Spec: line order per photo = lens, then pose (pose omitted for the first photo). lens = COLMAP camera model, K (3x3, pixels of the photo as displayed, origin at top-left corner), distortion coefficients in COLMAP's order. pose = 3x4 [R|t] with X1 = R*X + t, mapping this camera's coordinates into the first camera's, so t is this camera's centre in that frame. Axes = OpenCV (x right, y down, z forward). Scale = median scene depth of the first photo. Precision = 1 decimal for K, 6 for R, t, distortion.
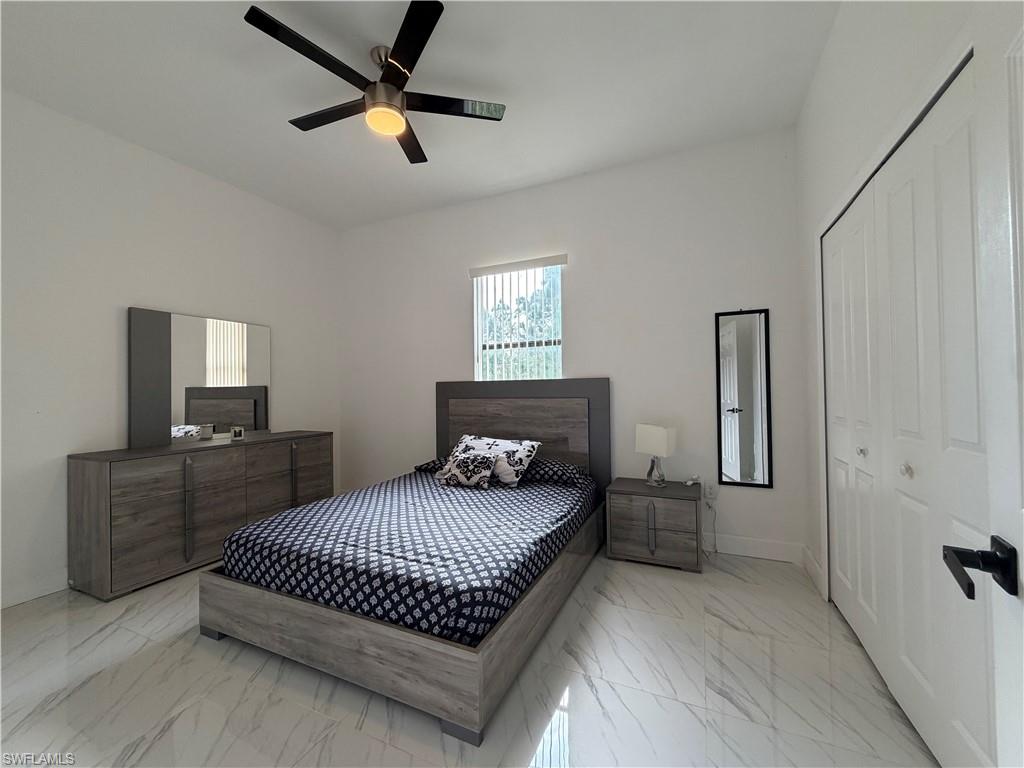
lens RADIAL K [[409.6, 0, 507.7], [0, 409.6, 385.6], [0, 0, 1]] dist [-0.000351, -0.000037]
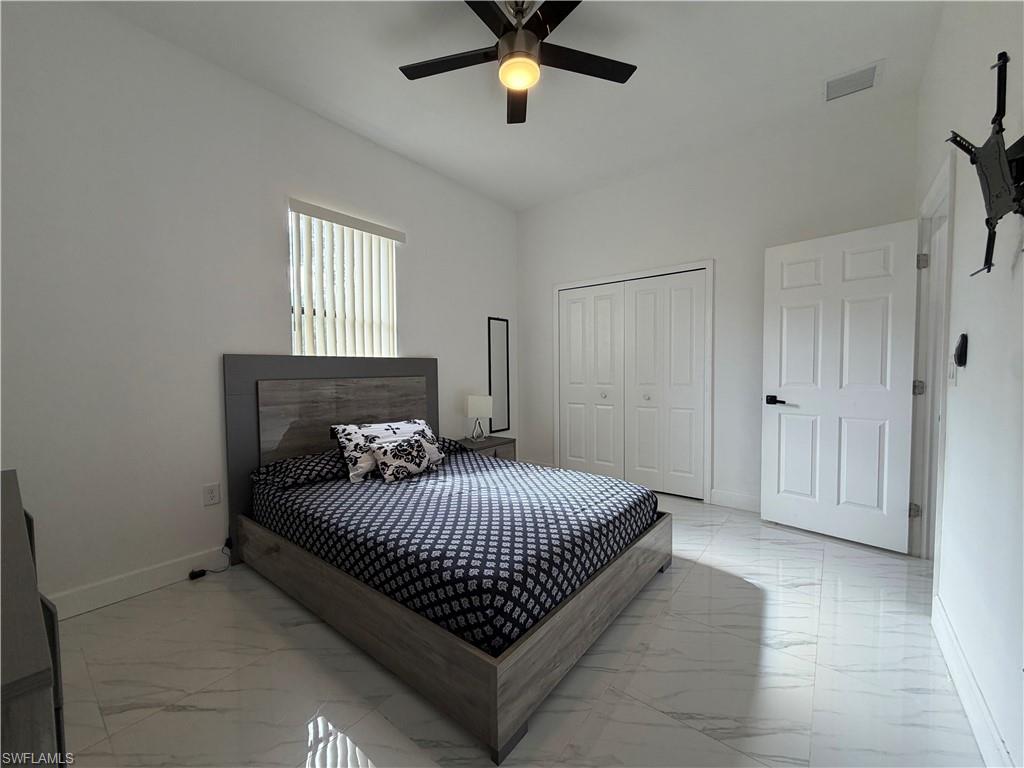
lens RADIAL K [[409.6, 0, 507.7], [0, 409.6, 385.6], [0, 0, 1]] dist [-0.000351, -0.000037]
pose [[0.232339, -0.030084, 0.972169, -0.875798], [-0.007153, 0.999442, 0.032638, 0.019548], [-0.972609, -0.014537, 0.231994, 0.571847]]
